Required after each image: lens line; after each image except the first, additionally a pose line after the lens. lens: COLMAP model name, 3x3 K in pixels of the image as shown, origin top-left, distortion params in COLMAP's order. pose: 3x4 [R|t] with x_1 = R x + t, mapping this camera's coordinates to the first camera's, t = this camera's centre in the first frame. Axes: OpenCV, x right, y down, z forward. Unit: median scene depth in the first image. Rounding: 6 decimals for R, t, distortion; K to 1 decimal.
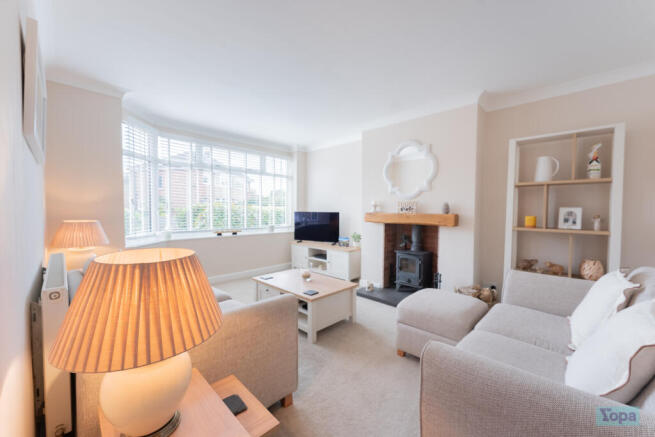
lens RADIAL K [[259.0, 0, 327.5], [0, 259.0, 218.5], [0, 0, 1]] dist [0.000431, -0.000013]
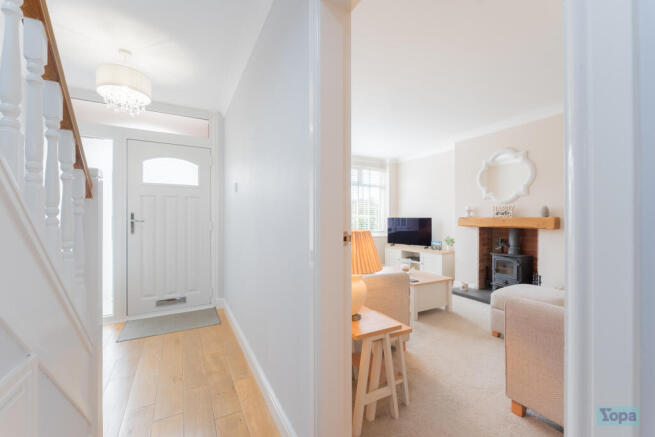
lens RADIAL K [[267.3, 0, 327.5], [0, 267.3, 218.5], [0, 0, 1]] dist [-0.000031, -0.000071]
pose [[0.954698, -0.004711, -0.297540, -0.045113], [-0.006044, 0.999361, -0.035217, 0.025005], [0.297516, 0.035420, 0.954060, -0.225080]]
